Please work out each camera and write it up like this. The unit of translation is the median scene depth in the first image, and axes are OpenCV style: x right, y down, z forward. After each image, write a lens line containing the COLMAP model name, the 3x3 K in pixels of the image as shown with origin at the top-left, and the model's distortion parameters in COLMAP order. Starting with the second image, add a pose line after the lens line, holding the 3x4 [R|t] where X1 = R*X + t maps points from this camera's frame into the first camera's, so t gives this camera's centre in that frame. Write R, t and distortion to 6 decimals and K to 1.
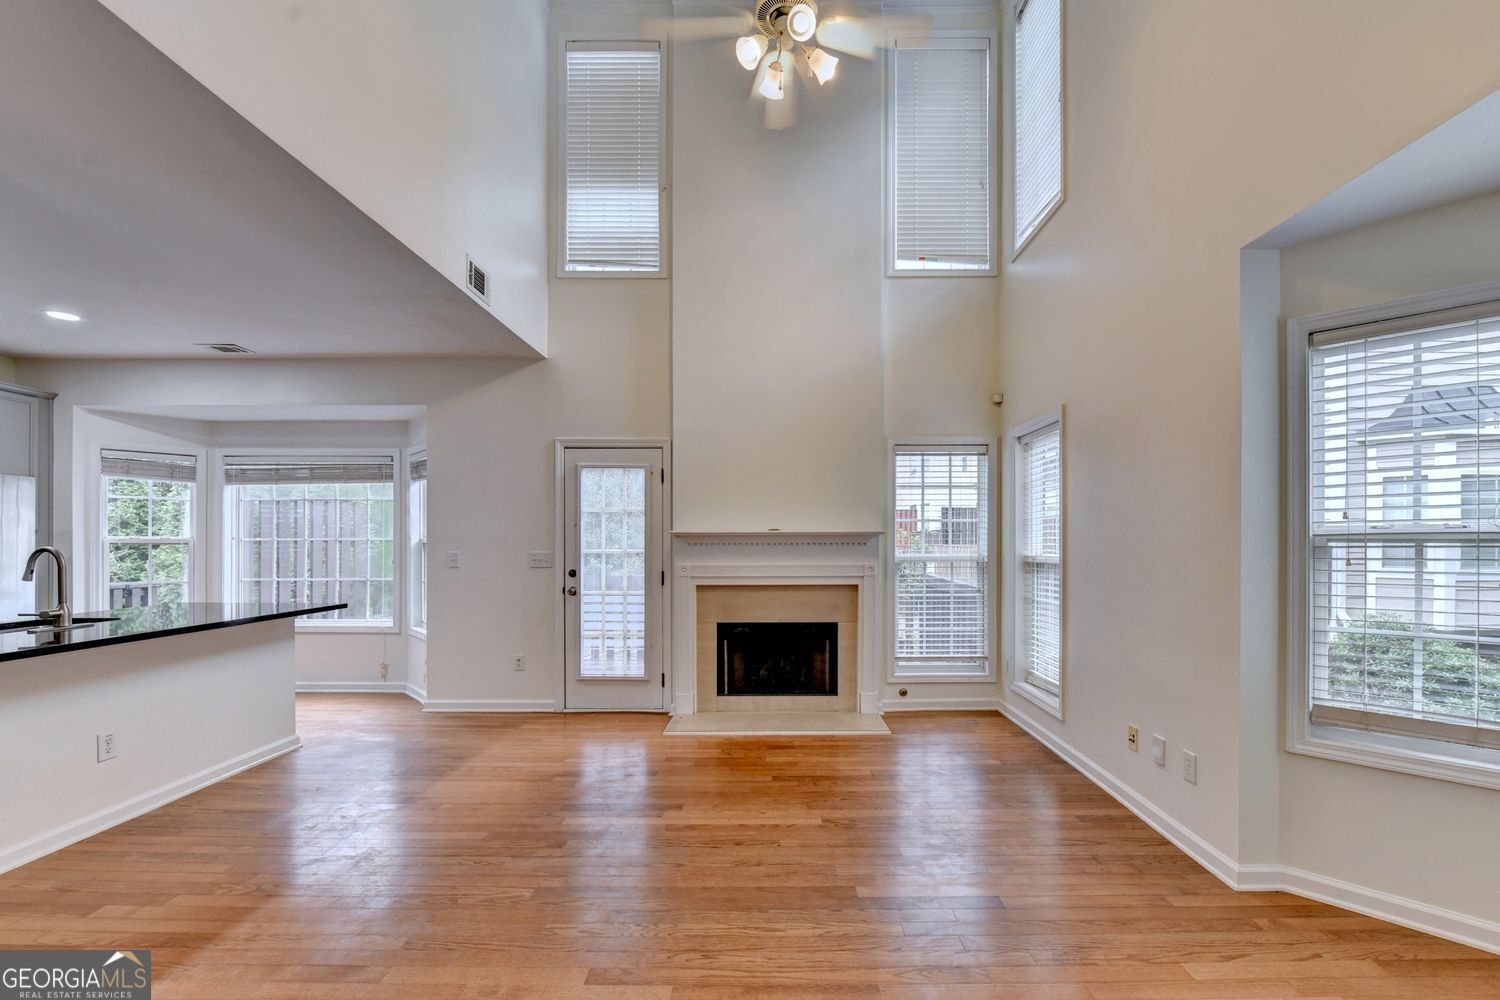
lens RADIAL K [[624.1, 0, 775.4], [0, 624.1, 538.9], [0, 0, 1]] dist [-0.006926, -0.001180]
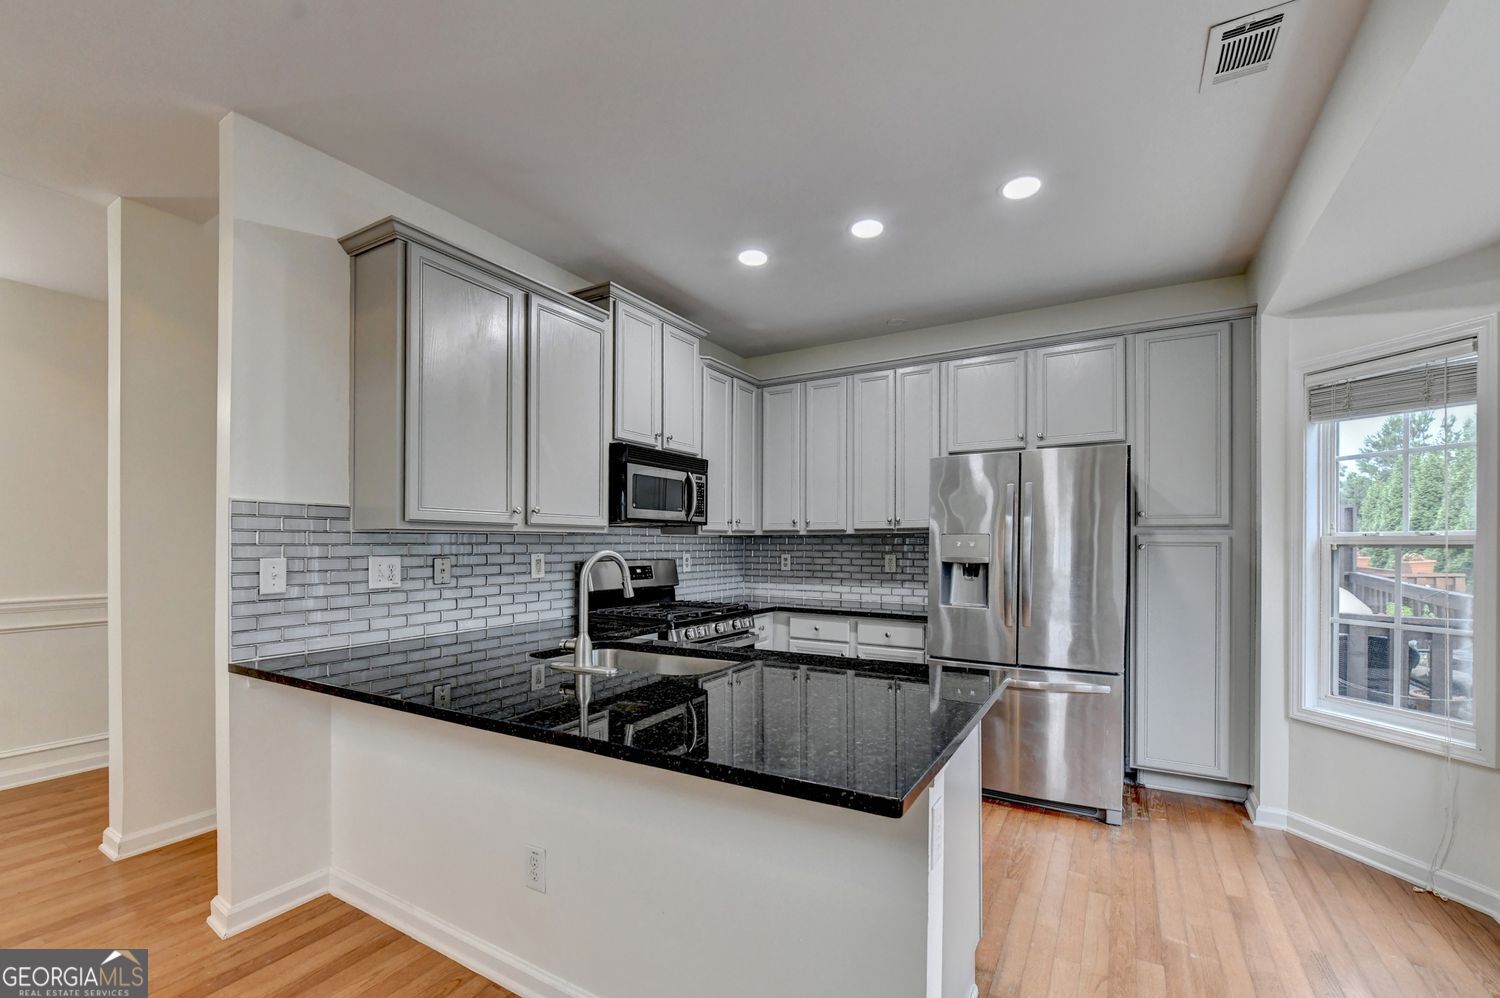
lens RADIAL K [[633.7, 0, 775.1], [0, 633.7, 545.4], [0, 0, 1]] dist [-0.007484, -0.000615]
pose [[-0.492887, 0.002402, -0.870090, -0.374083], [0.006353, 0.999979, -0.000838, 0.005146], [0.870070, -0.005941, -0.492892, 0.892559]]
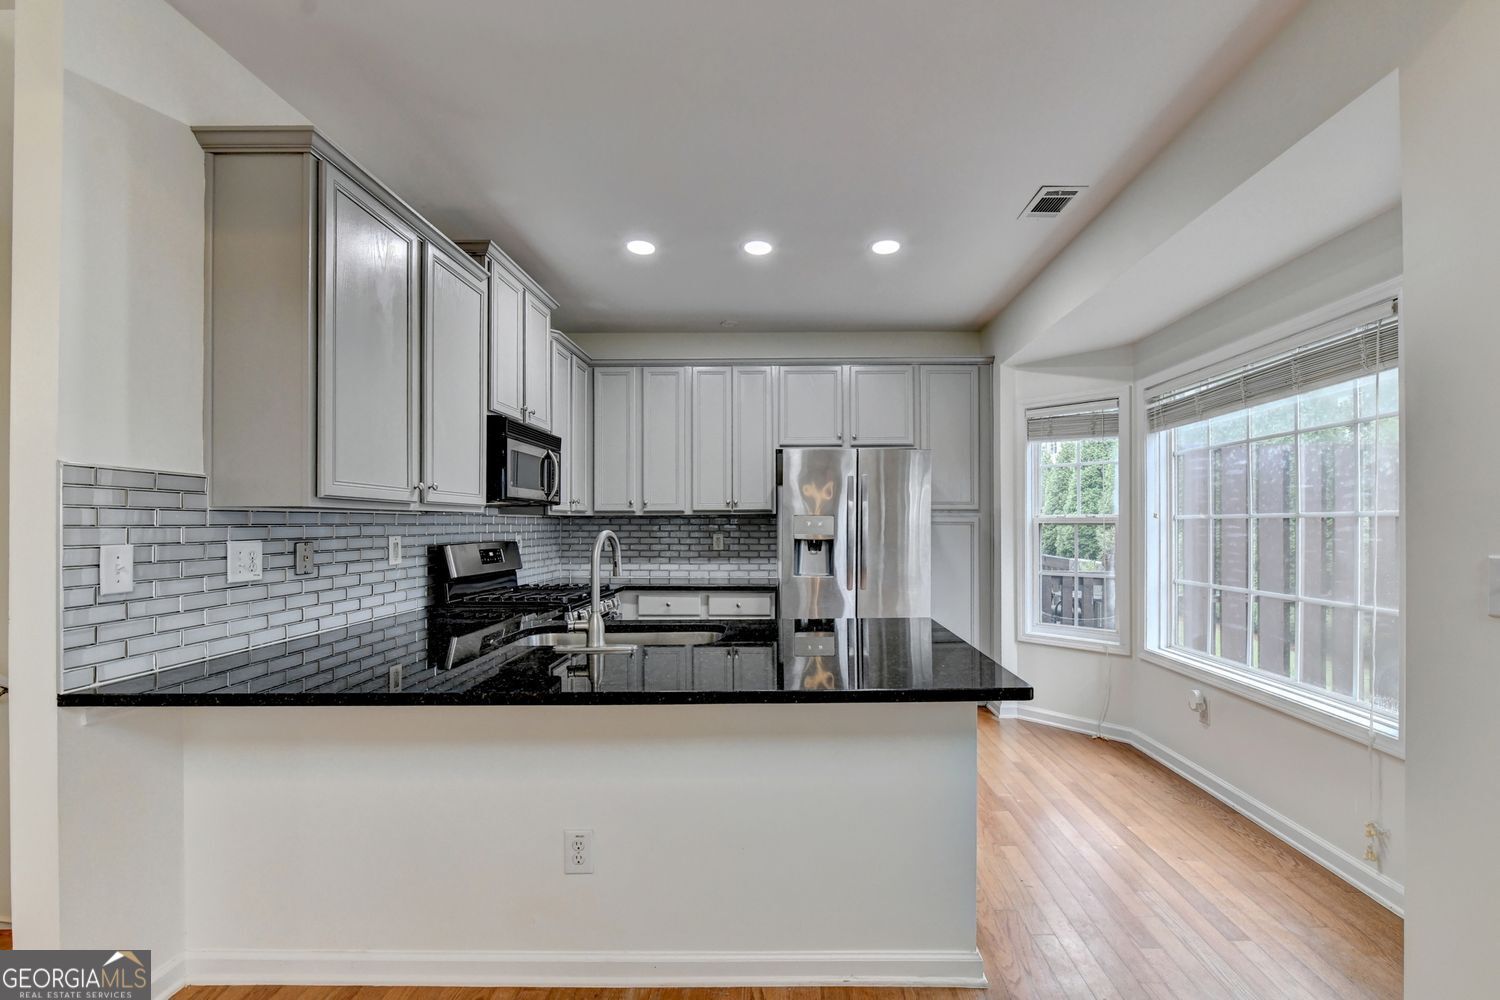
lens RADIAL K [[624.1, 0, 797.1], [0, 624.1, 524.2], [0, 0, 1]] dist [-0.006926, -0.001180]
pose [[0.003611, 0.000069, -0.999993, -0.263920], [0.010990, 0.999940, 0.000109, 0.004708], [0.999933, -0.010990, 0.003610, 0.711510]]
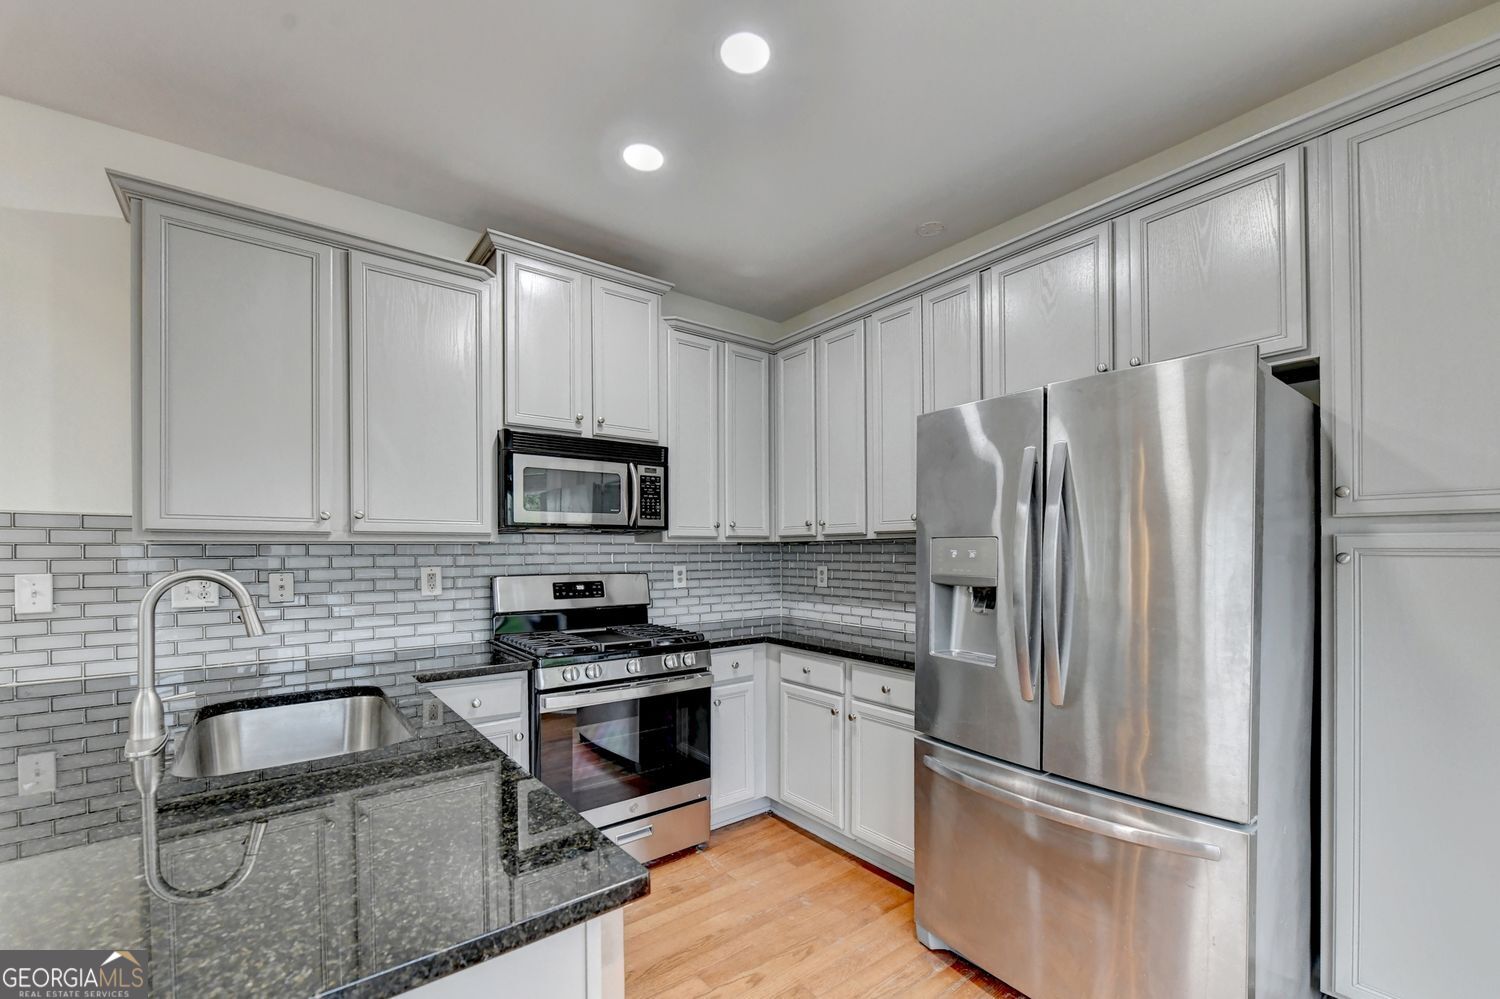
lens RADIAL K [[624.1, 0, 765.2], [0, 624.1, 552.3], [0, 0, 1]] dist [-0.006926, -0.001180]
pose [[-0.783858, 0.005676, -0.620914, -0.716971], [0.010197, 0.999941, -0.003732, 0.003694], [0.620856, -0.009257, -0.783870, 0.969205]]
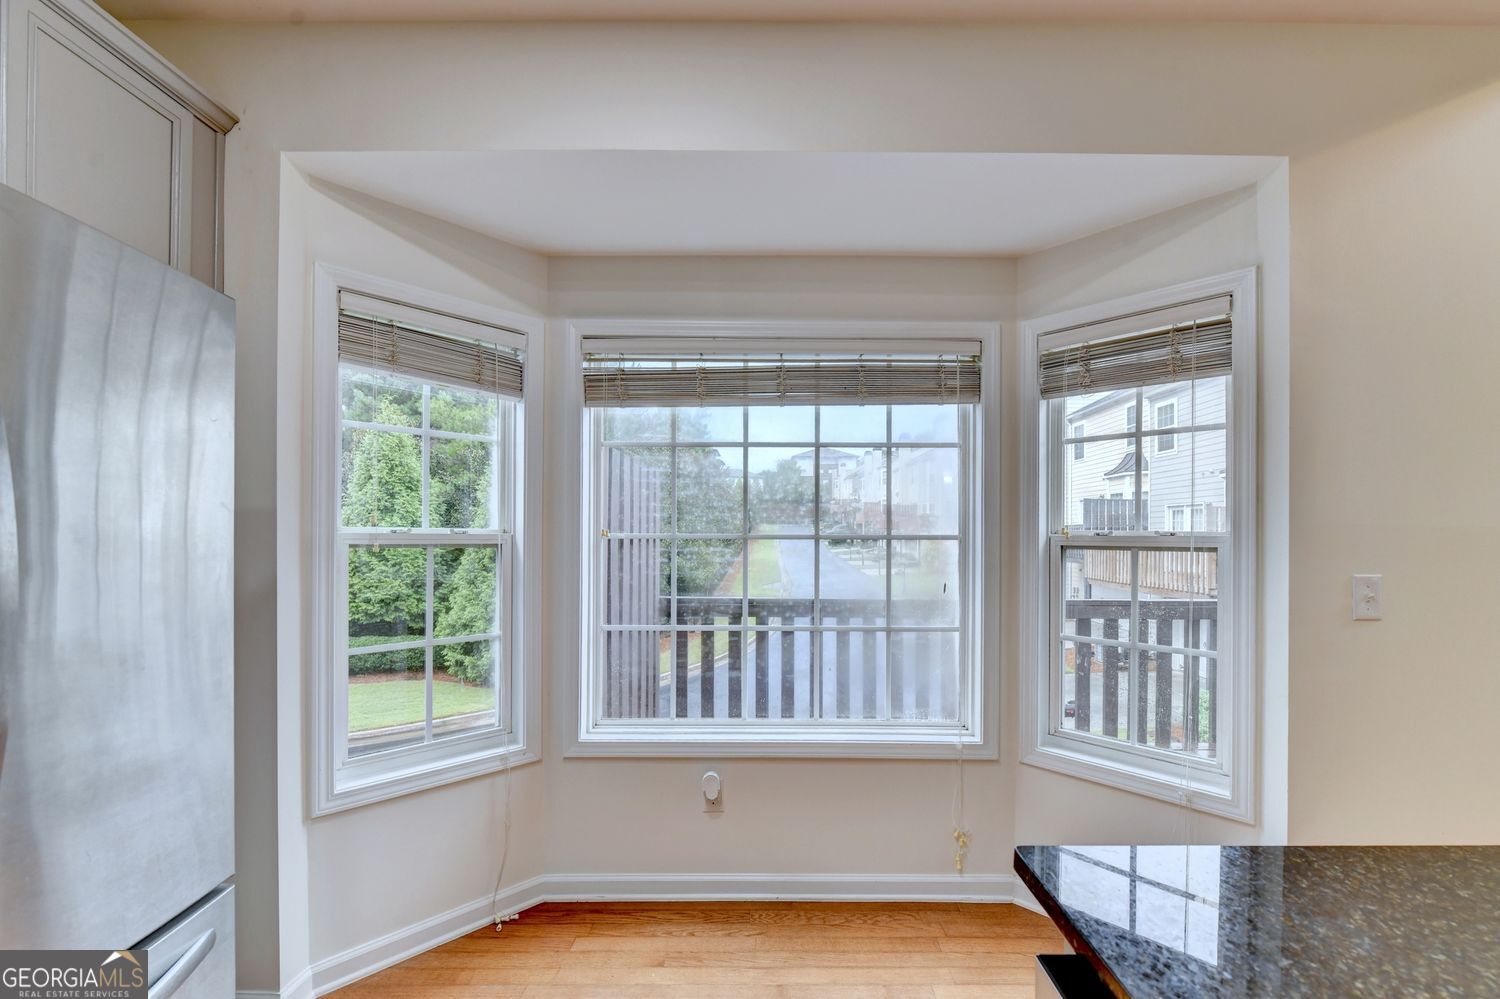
lens RADIAL K [[653.8, 0, 754.1], [0, 653.8, 523.4], [0, 0, 1]] dist [0.029909, -0.000573]
pose [[0.999993, 0.002542, -0.002659, -0.873442], [-0.002533, 0.999991, 0.003346, -0.009243], [0.002667, -0.003340, 0.999991, 0.623599]]
